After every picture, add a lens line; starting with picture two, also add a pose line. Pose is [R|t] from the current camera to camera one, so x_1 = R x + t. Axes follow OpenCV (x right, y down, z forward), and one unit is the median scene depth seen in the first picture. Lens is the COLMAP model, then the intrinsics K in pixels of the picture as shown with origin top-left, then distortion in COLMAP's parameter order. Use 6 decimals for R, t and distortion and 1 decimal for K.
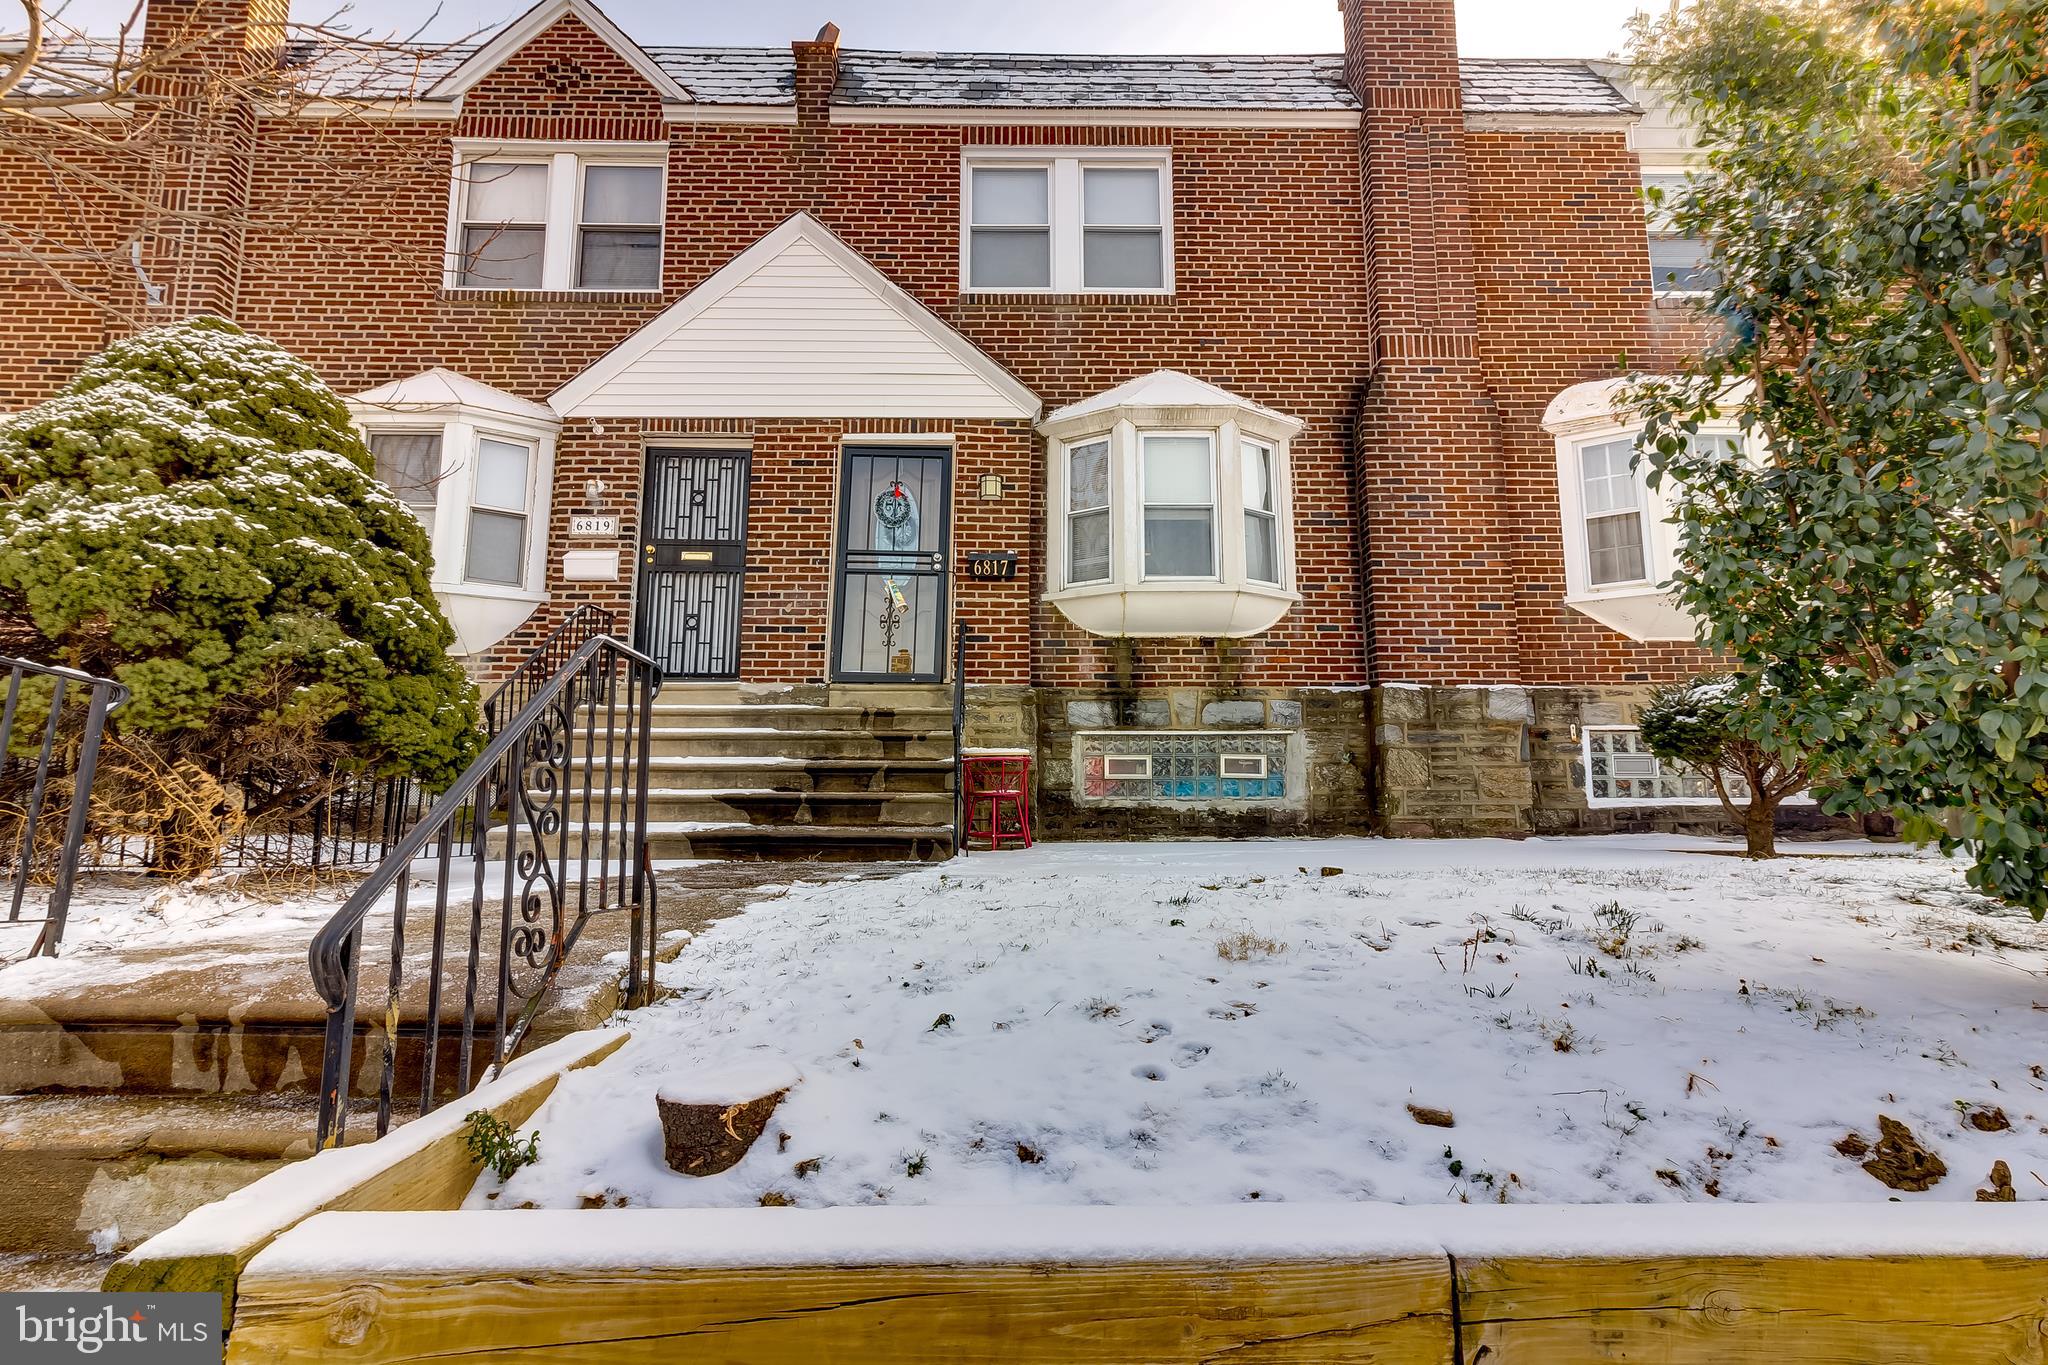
lens RADIAL K [[982.5, 0, 1020.8], [0, 982.5, 671.2], [0, 0, 1]] dist [0.004580, 0.000437]
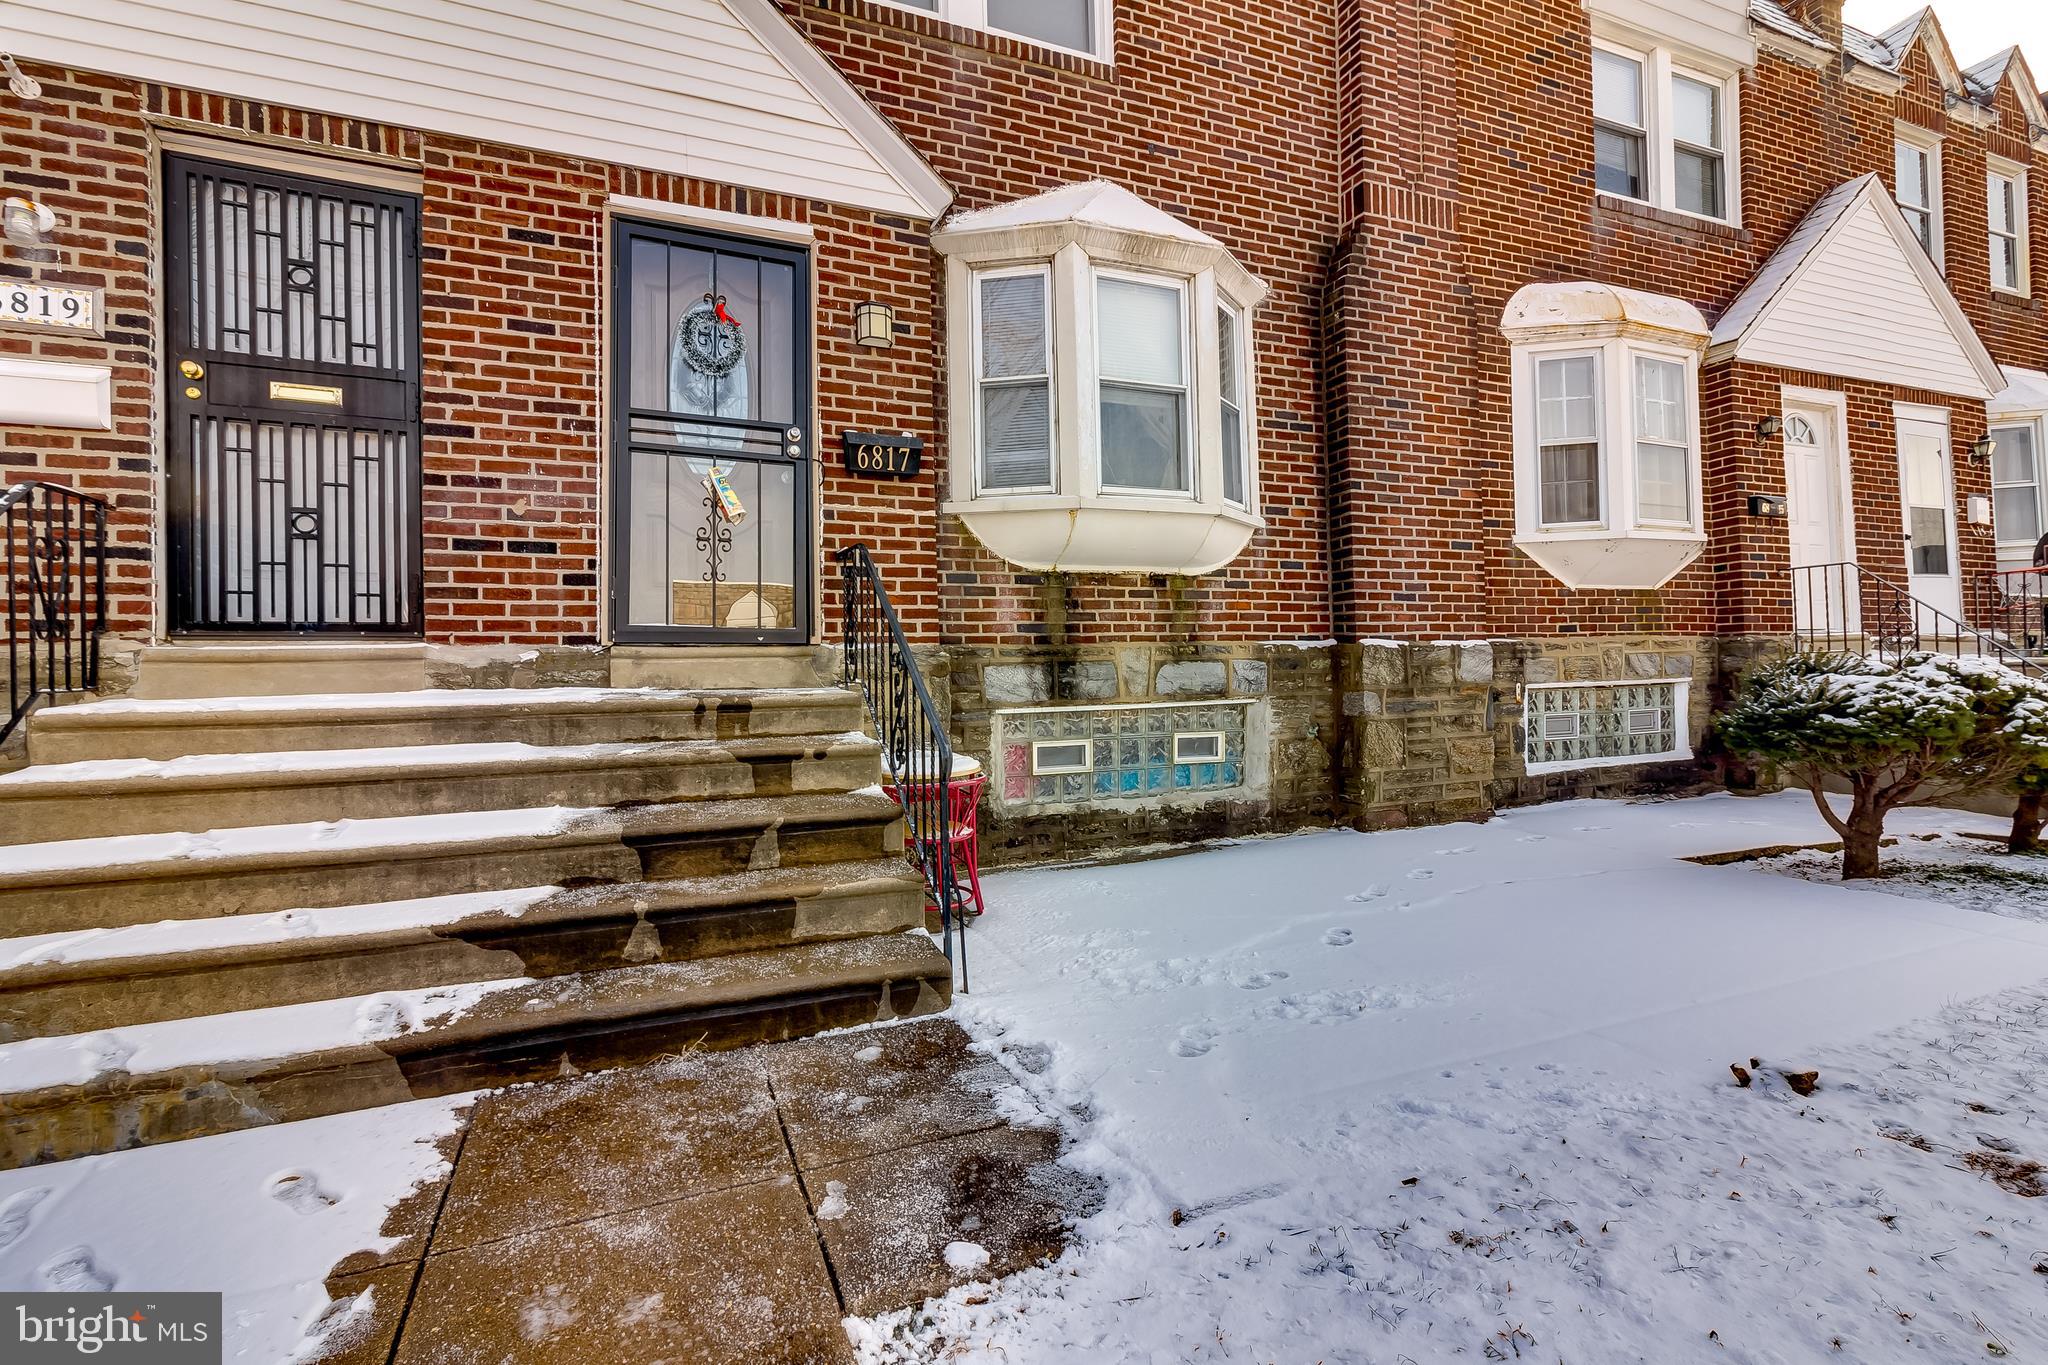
lens RADIAL K [[944.1, 0, 1020.3], [0, 944.1, 672.2], [0, 0, 1]] dist [0.006496, 0.000478]
pose [[0.927024, -0.016283, 0.374649, -0.172279], [-0.032974, 0.991648, 0.124691, -0.046883], [-0.373550, -0.127945, 0.918744, 0.387373]]
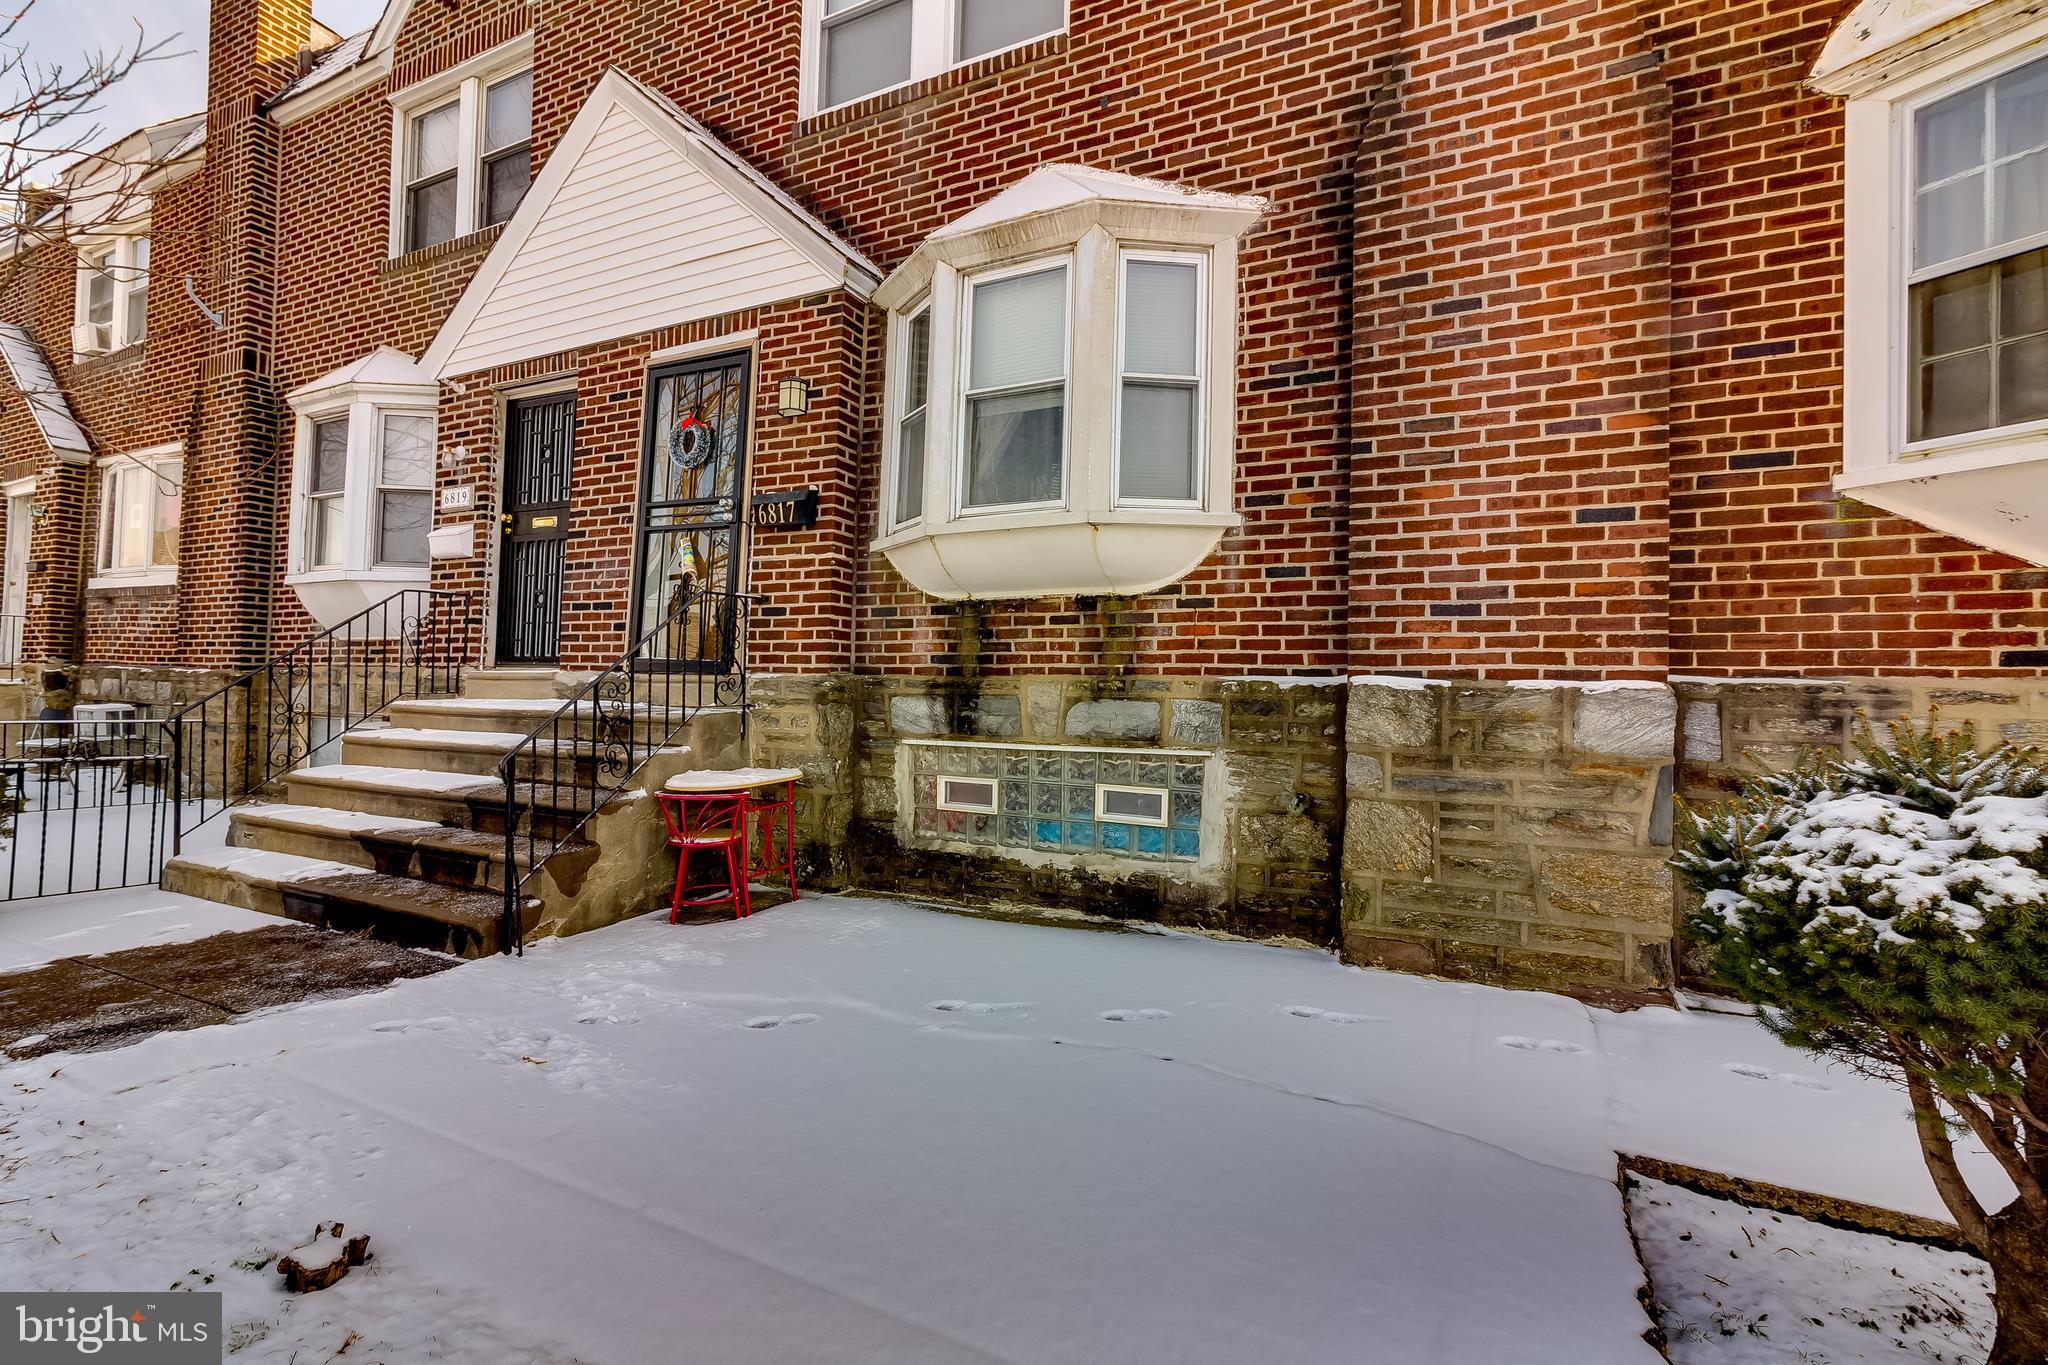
lens RADIAL K [[944.1, 0, 1020.3], [0, 944.1, 672.2], [0, 0, 1]] dist [0.006496, 0.000478]
pose [[0.879027, 0.006575, -0.476726, 0.445432], [0.047444, 0.993736, 0.101186, -0.049703], [0.474405, -0.111563, 0.873209, 0.453561]]
